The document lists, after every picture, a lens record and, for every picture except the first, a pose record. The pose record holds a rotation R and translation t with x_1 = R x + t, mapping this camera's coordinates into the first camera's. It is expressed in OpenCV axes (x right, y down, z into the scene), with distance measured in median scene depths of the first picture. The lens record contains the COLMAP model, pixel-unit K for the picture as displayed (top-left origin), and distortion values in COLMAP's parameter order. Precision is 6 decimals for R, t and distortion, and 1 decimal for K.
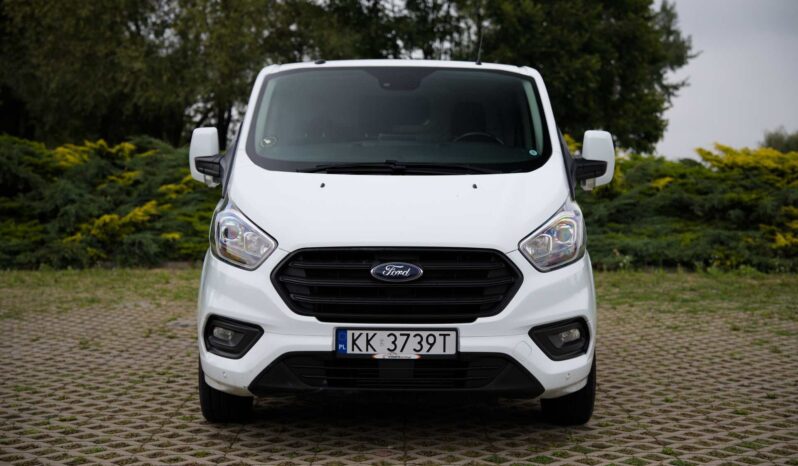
lens RADIAL K [[1137.2, 0, 399.0], [0, 1137.2, 233.0], [0, 0, 1]] dist [0.161240, 0.644733]
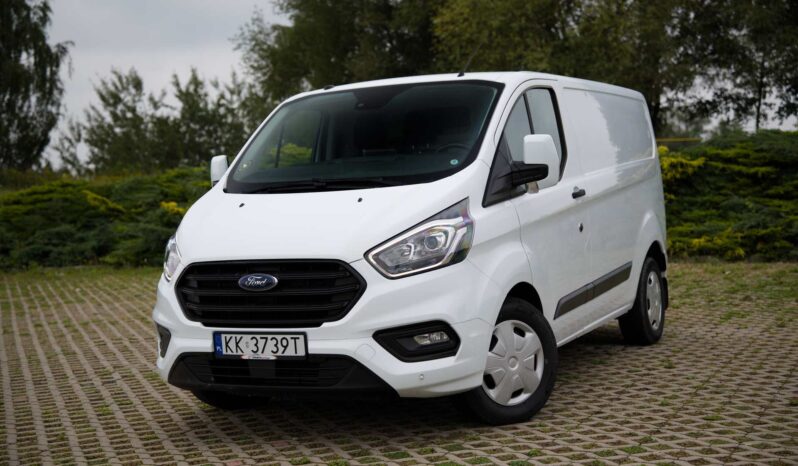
lens RADIAL K [[1137.2, 0, 399.0], [0, 1137.2, 233.0], [0, 0, 1]] dist [0.161240, 0.644733]
pose [[0.902216, -0.034037, -0.429940, 0.606073], [0.038536, 0.999256, 0.001758, -0.010771], [0.429560, -0.018155, 0.902856, 0.043778]]
